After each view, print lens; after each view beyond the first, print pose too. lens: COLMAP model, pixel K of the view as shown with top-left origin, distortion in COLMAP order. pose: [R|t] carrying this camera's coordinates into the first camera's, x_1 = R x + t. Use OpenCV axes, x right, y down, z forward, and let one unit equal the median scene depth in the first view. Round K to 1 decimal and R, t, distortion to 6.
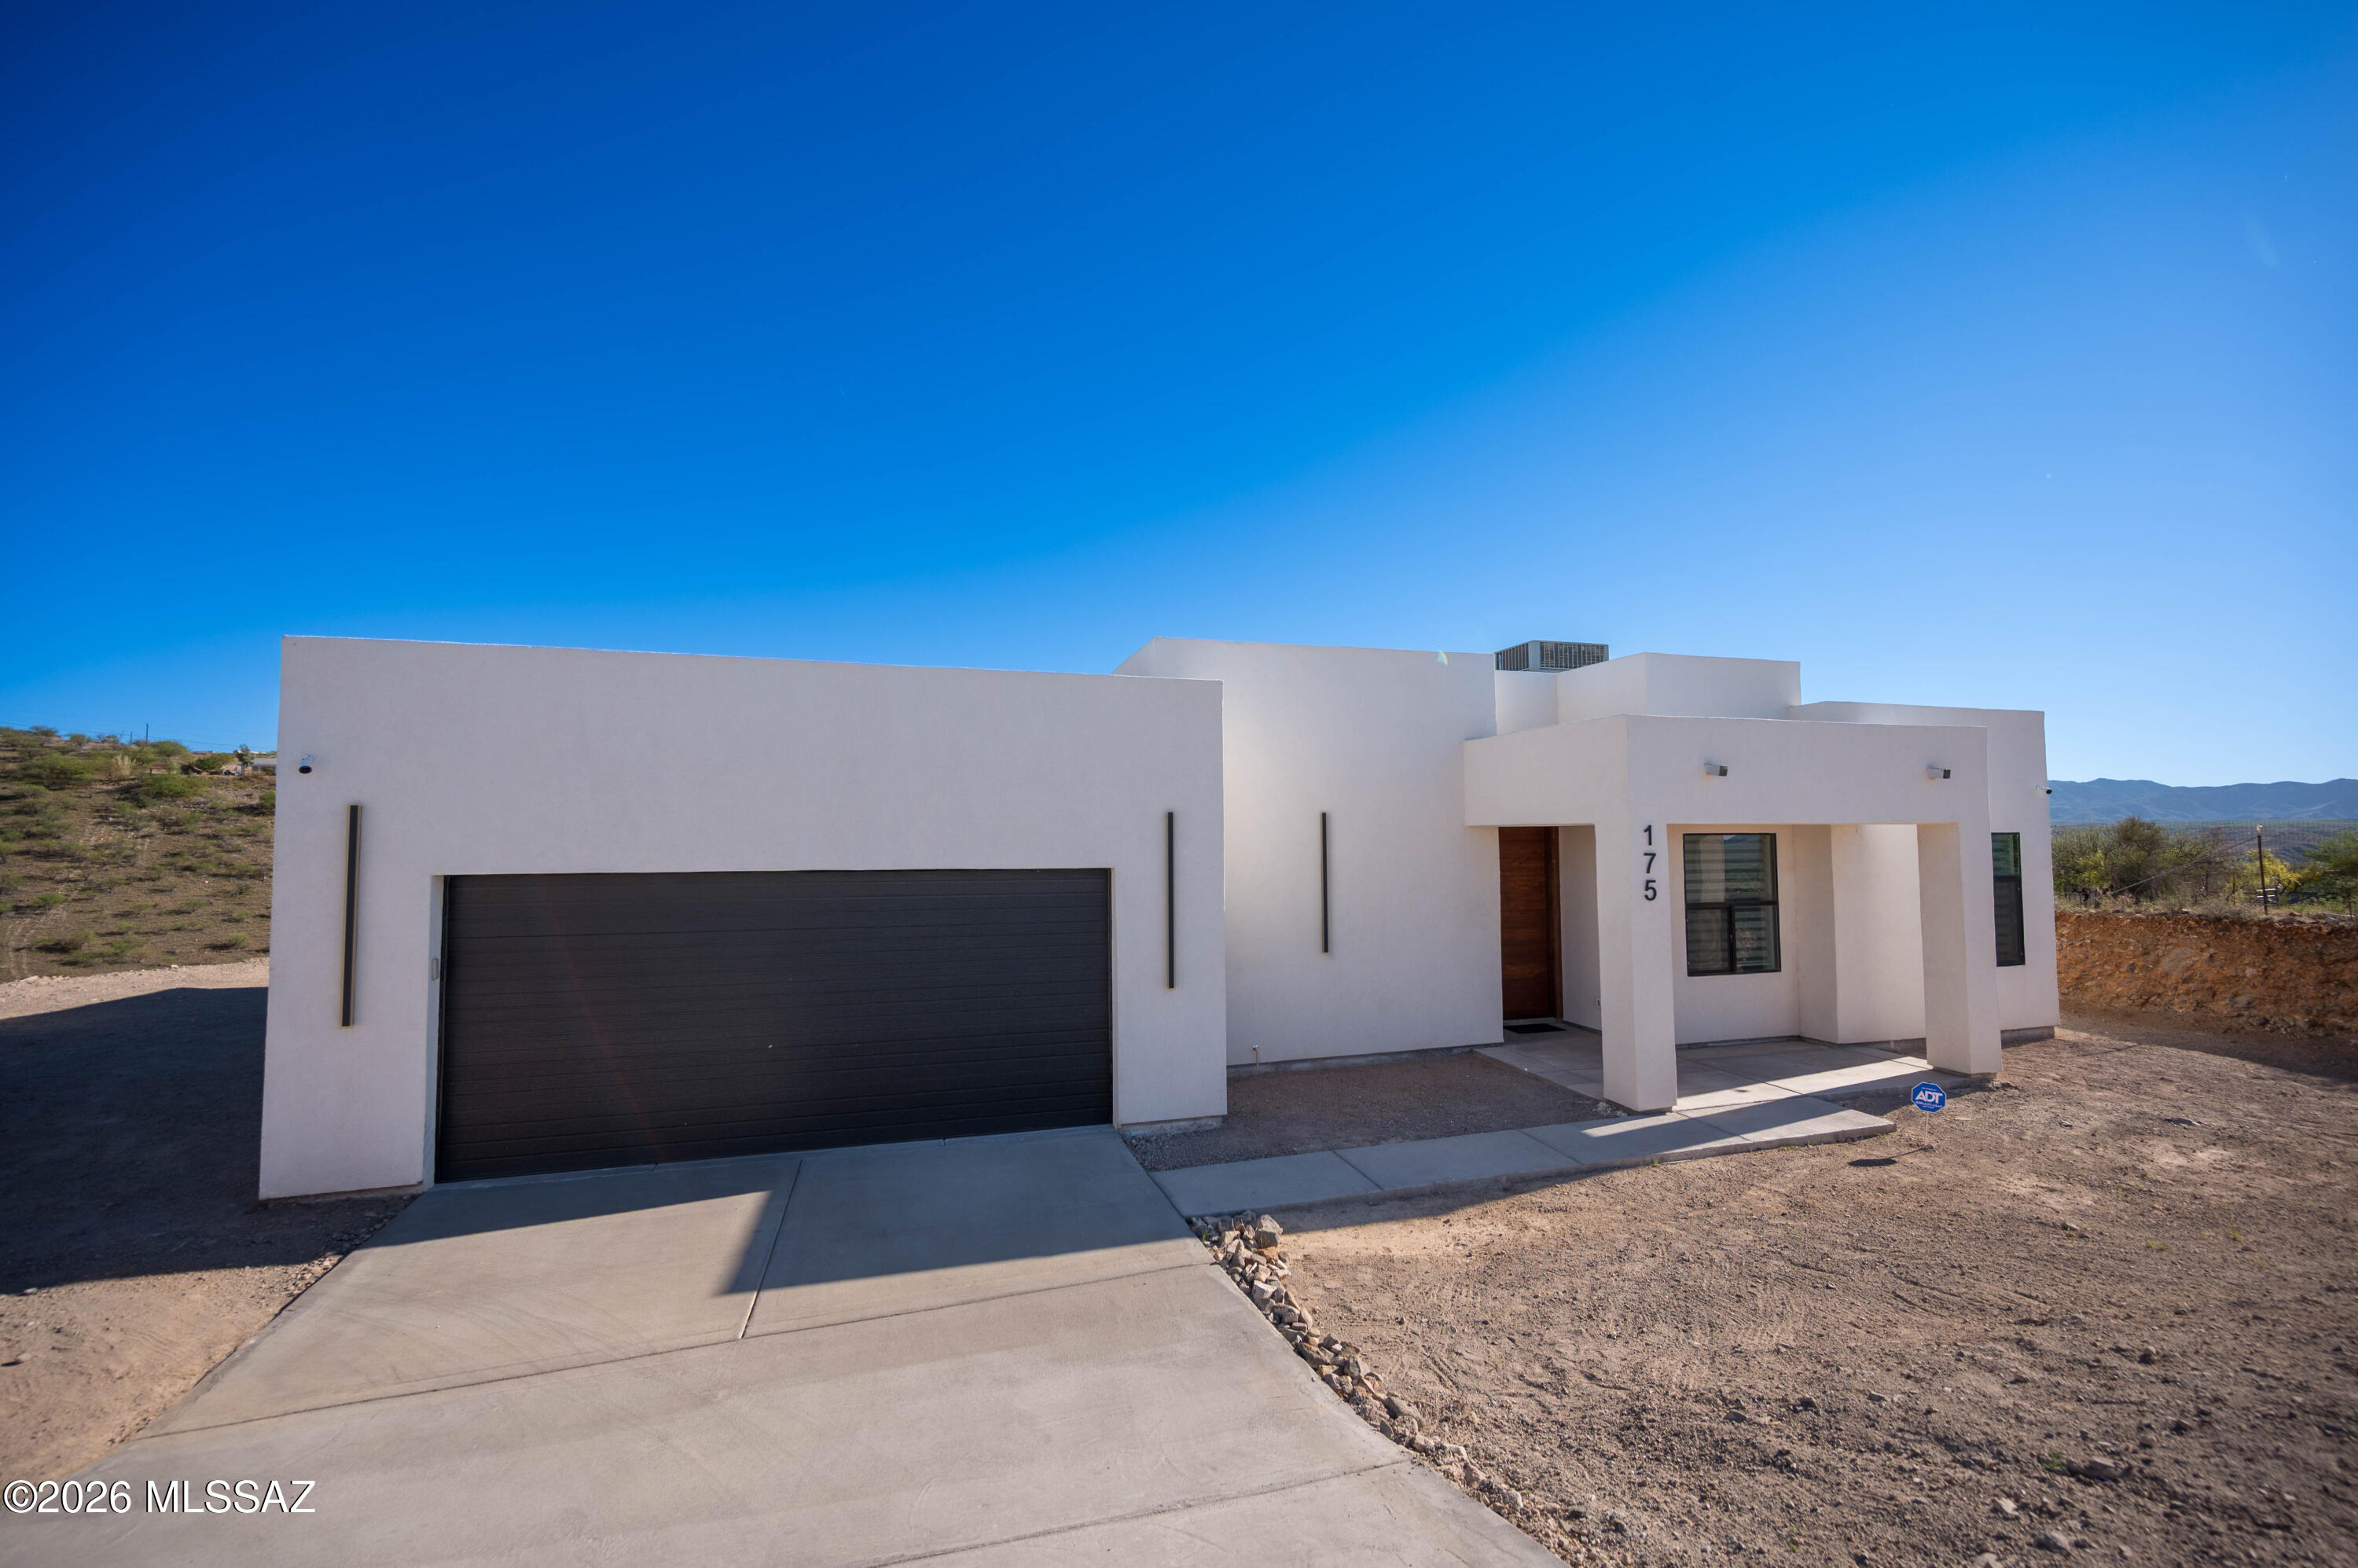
lens RADIAL K [[926.3, 0, 1179.0], [0, 926.3, 784.0], [0, 0, 1]] dist [0.000835, -0.000015]
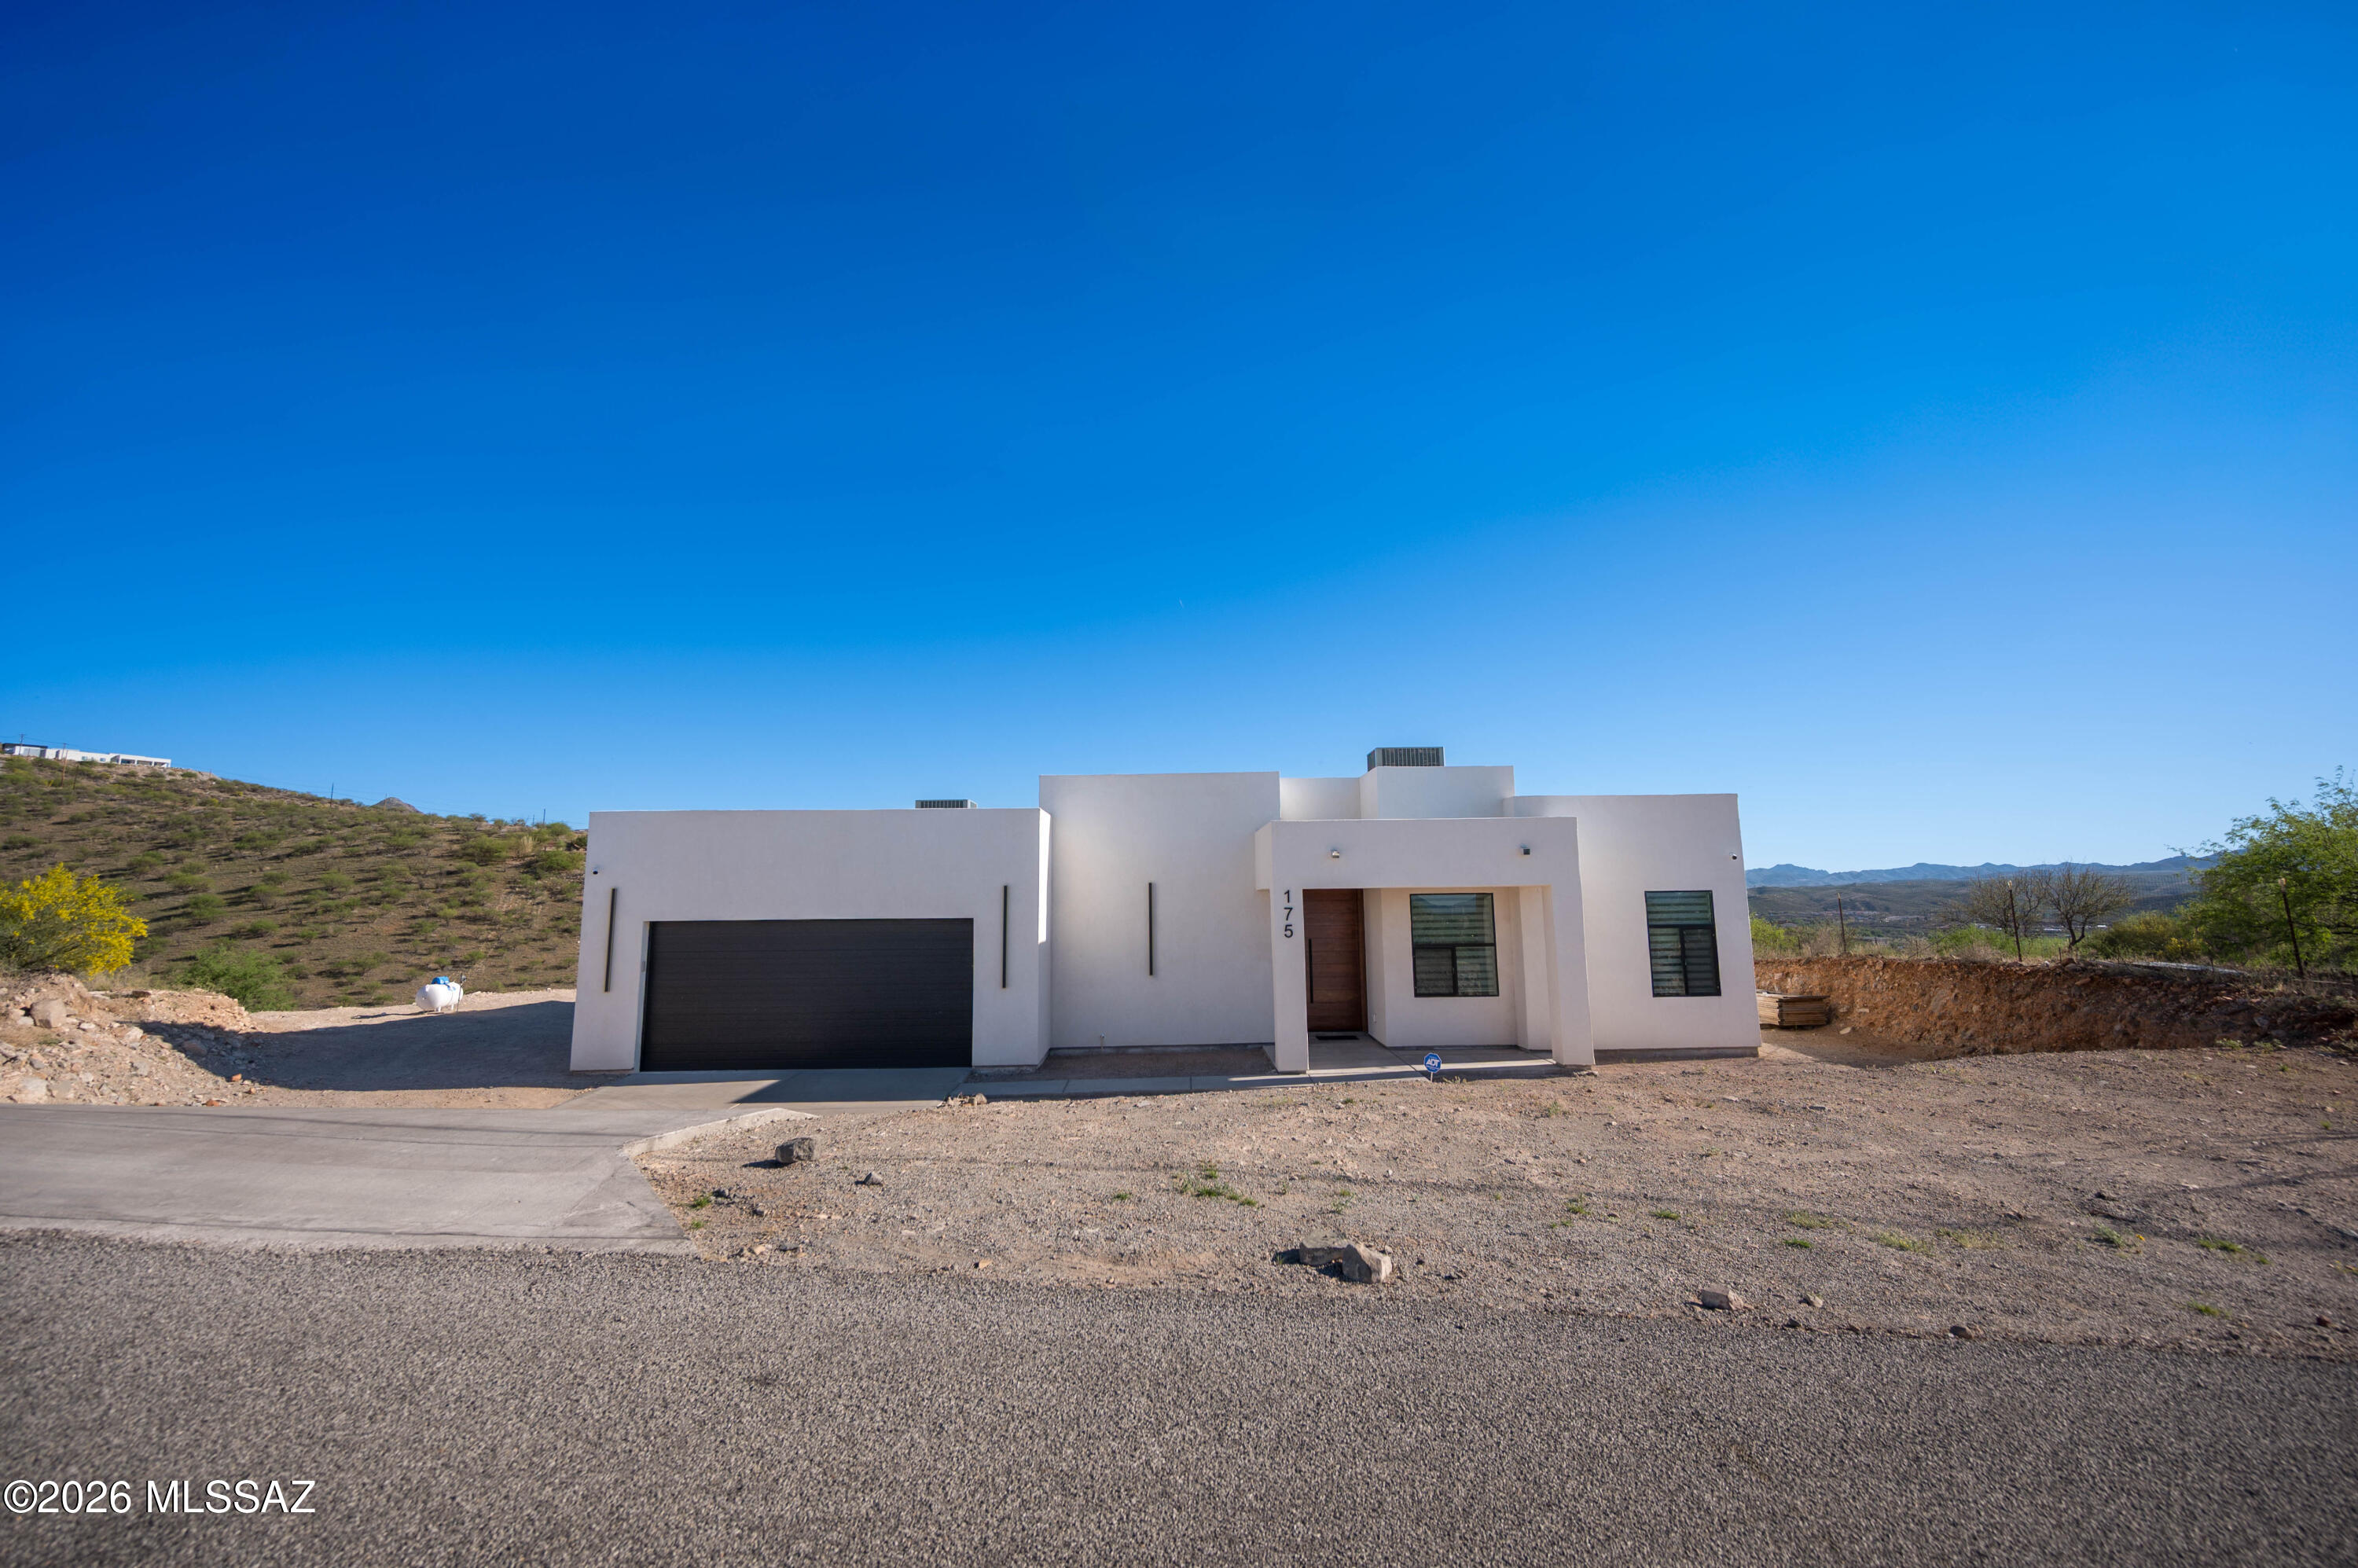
lens RADIAL K [[958.9, 0, 1178.0], [0, 958.9, 745.7], [0, 0, 1]] dist [0.000413, 0.000046]
pose [[0.966987, -0.048090, -0.250246, 0.556680], [0.022895, 0.994455, -0.102638, -0.027778], [0.253794, 0.093520, 0.962727, -0.493192]]
